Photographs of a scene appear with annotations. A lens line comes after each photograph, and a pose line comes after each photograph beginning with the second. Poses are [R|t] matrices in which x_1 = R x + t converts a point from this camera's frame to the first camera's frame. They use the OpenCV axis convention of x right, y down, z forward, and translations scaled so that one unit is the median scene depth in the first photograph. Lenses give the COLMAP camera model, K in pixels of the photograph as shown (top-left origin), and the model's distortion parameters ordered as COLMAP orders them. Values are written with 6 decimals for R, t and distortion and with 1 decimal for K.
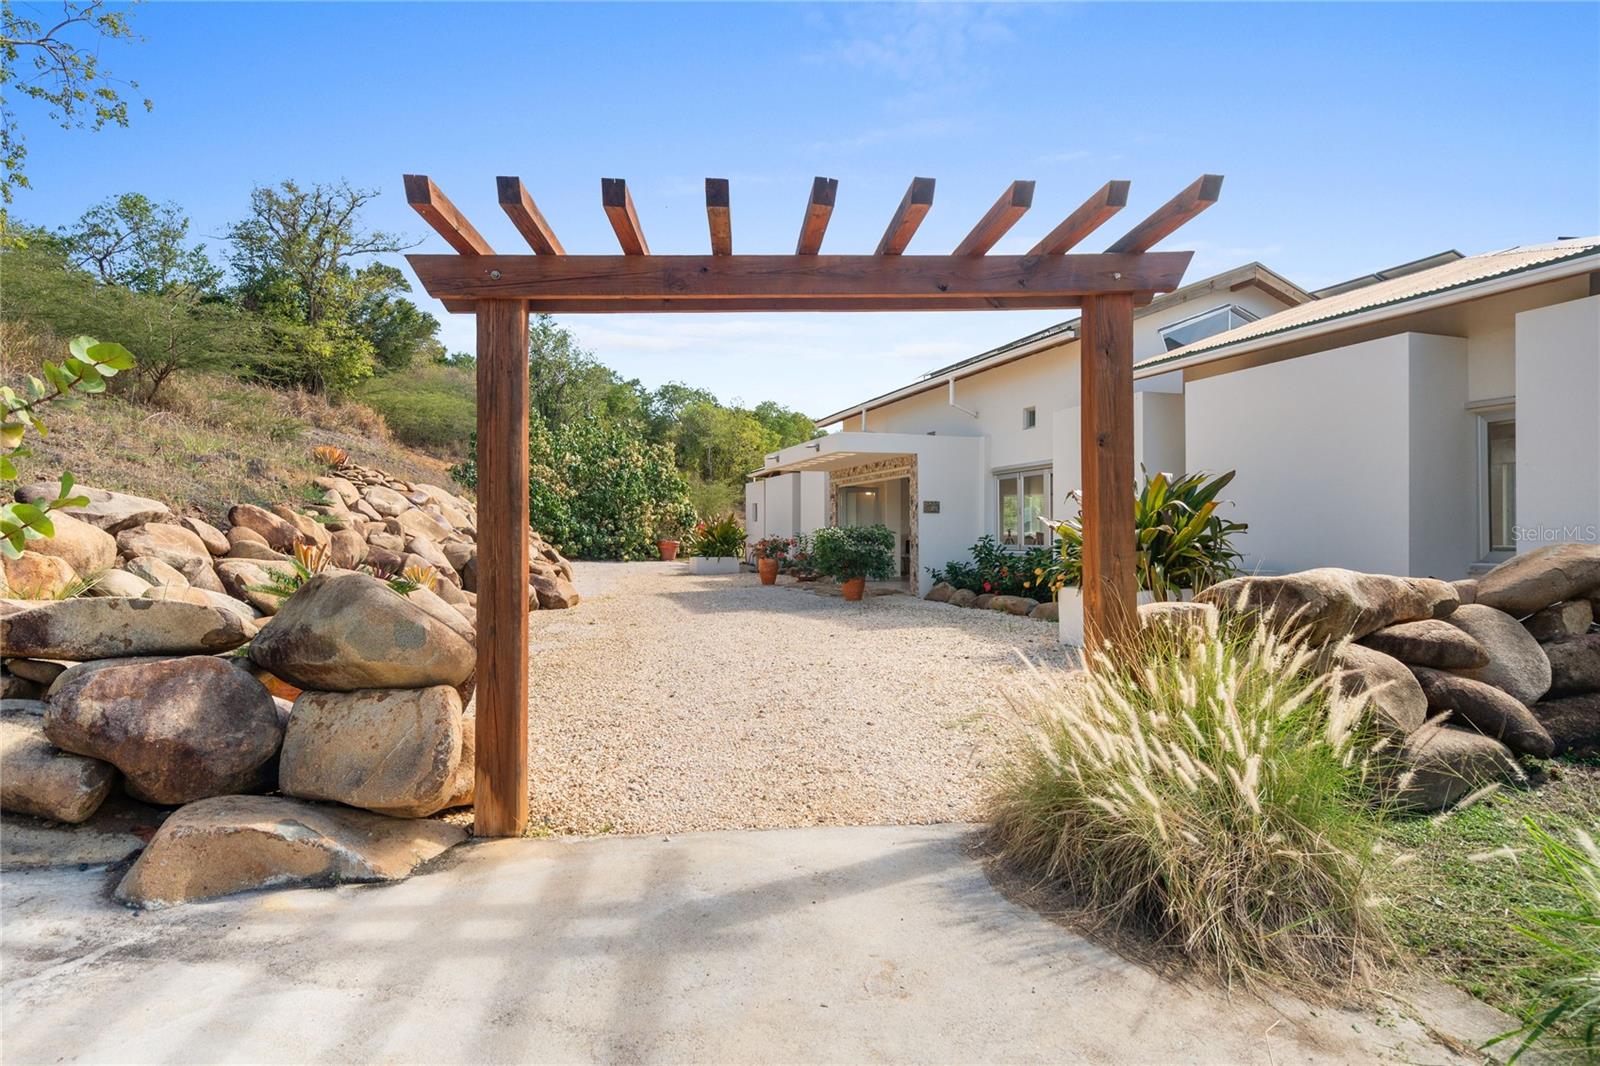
lens RADIAL K [[892.9, 0, 790.9], [0, 892.9, 531.1], [0, 0, 1]] dist [0.006871, 0.001333]
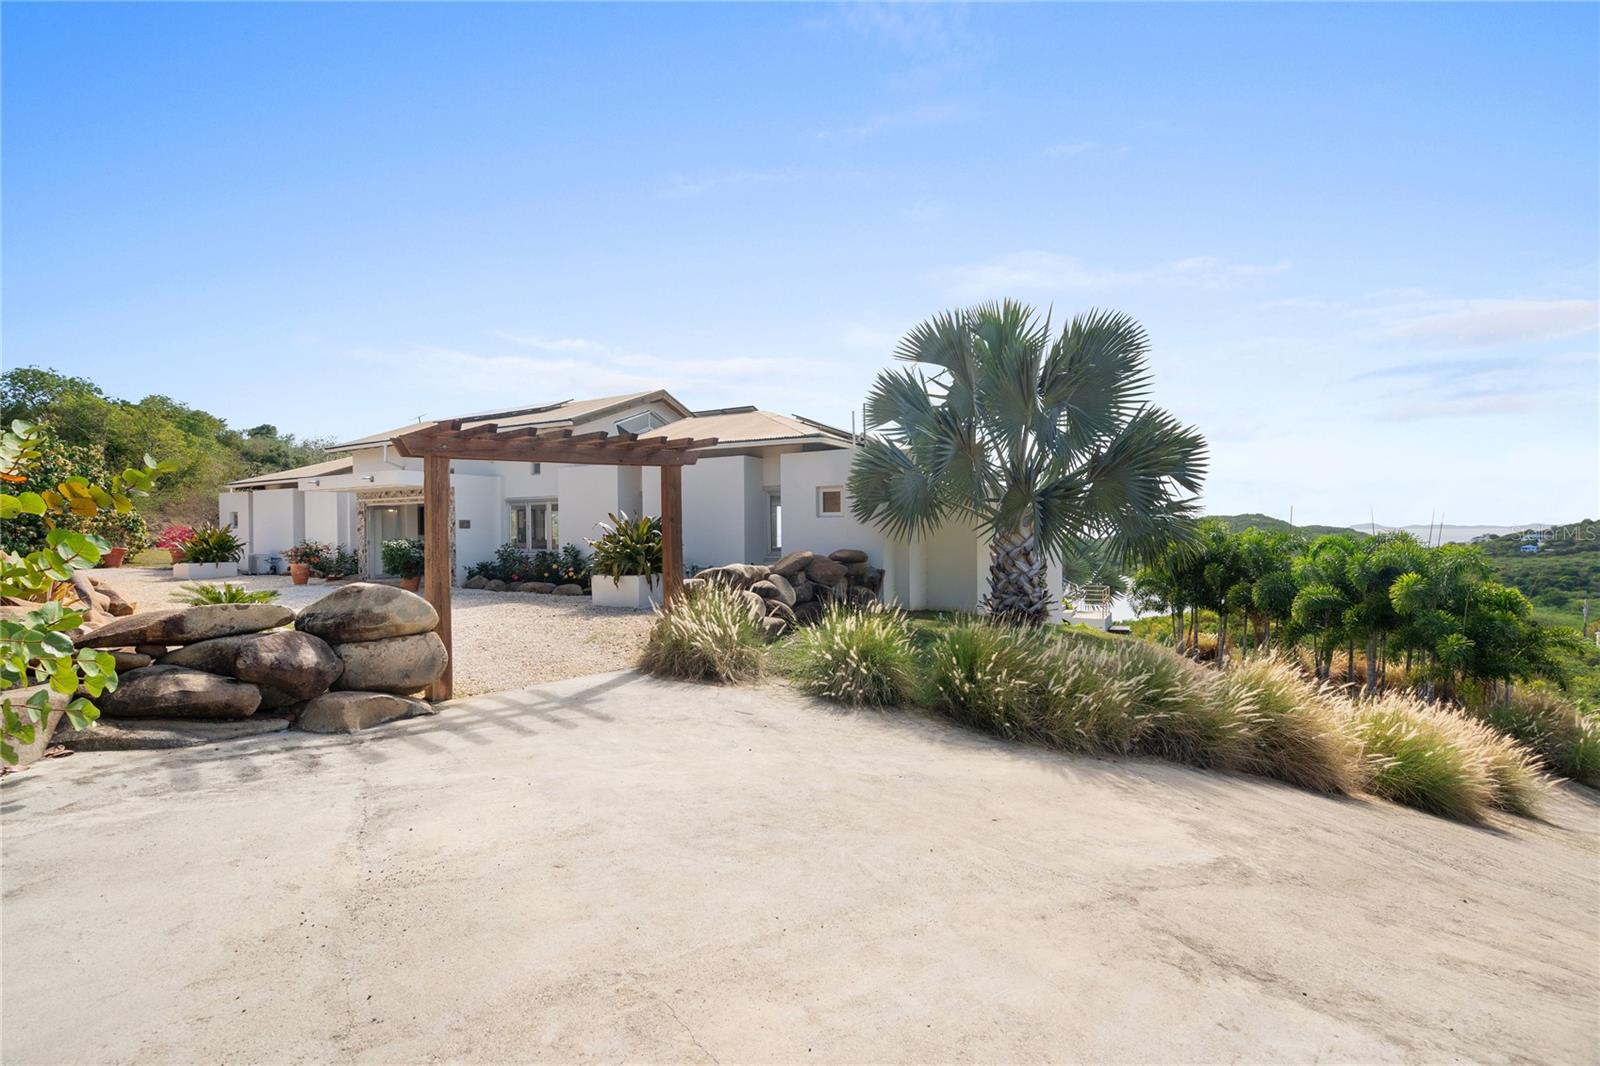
lens RADIAL K [[737.4, 0, 799.6], [0, 737.4, 529.5], [0, 0, 1]] dist [-0.003436, 0.002345]
pose [[0.743710, -0.005751, 0.668478, -0.187566], [0.002932, 0.999981, 0.005341, -0.018279], [-0.668496, -0.002013, 0.743713, -0.198255]]
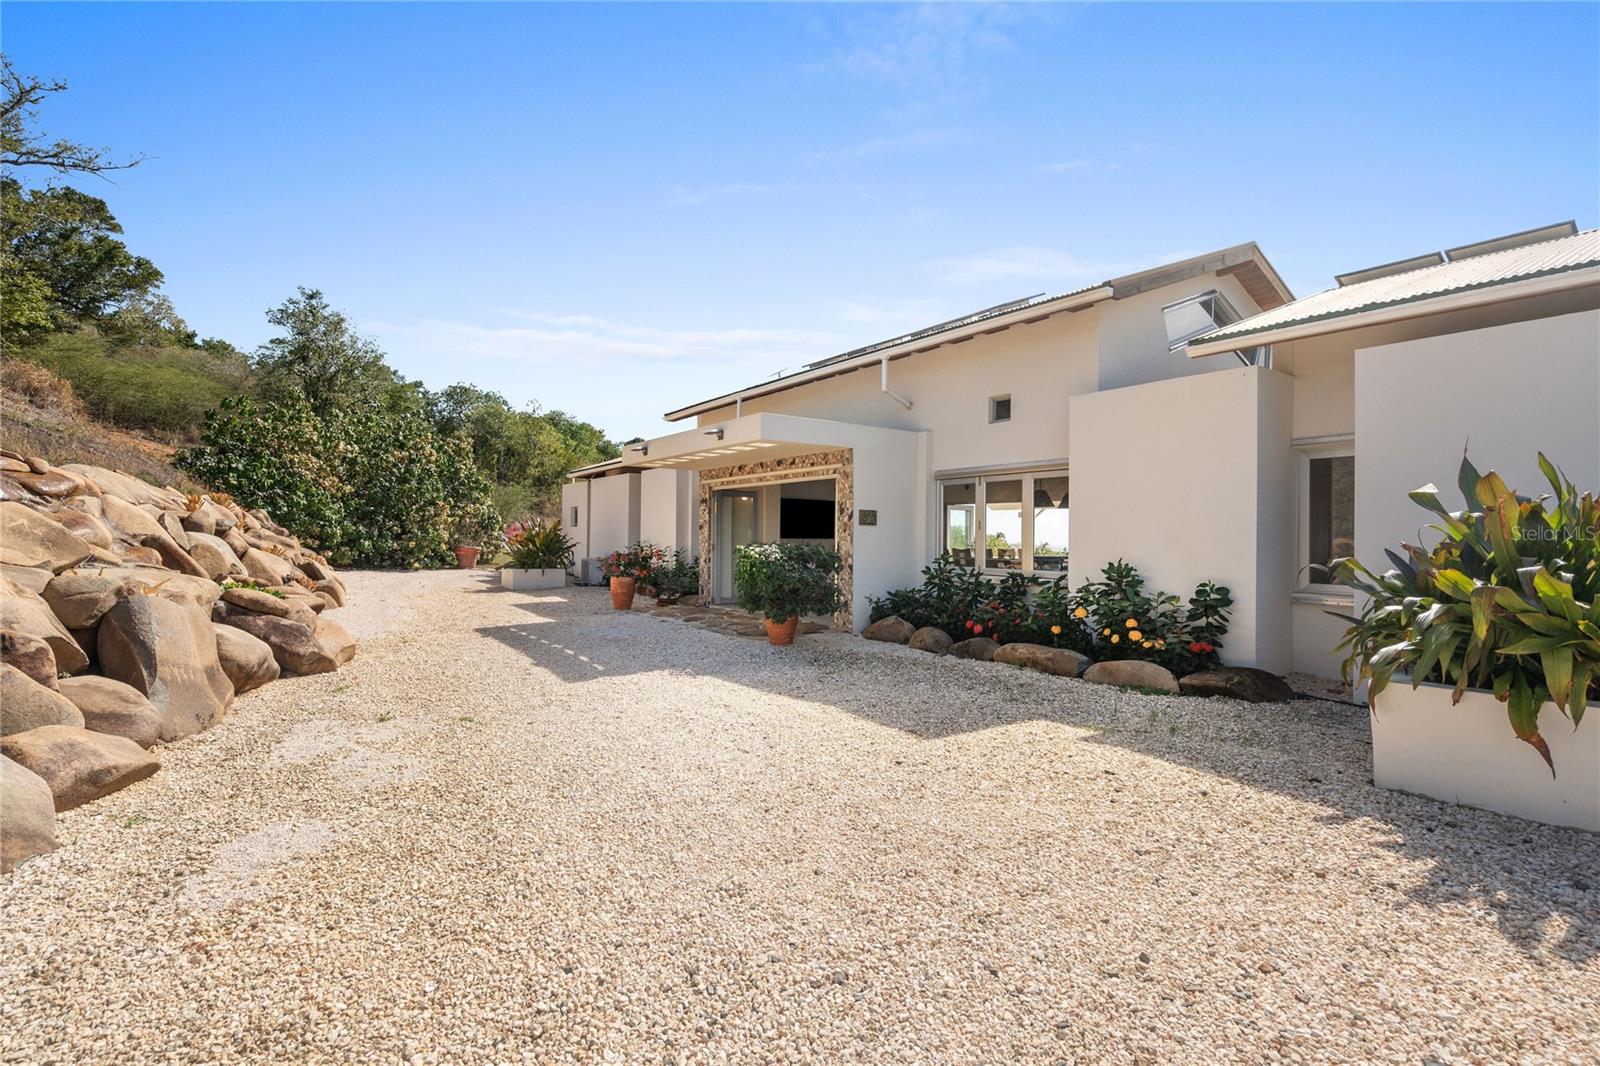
lens RADIAL K [[737.4, 0, 794.2], [0, 737.4, 533.7], [0, 0, 1]] dist [-0.003436, 0.002345]
pose [[0.953233, 0.012946, 0.301961, -0.077919], [-0.013615, 0.999907, 0.000111, -0.009694], [-0.301931, -0.004217, 0.953320, 0.319062]]
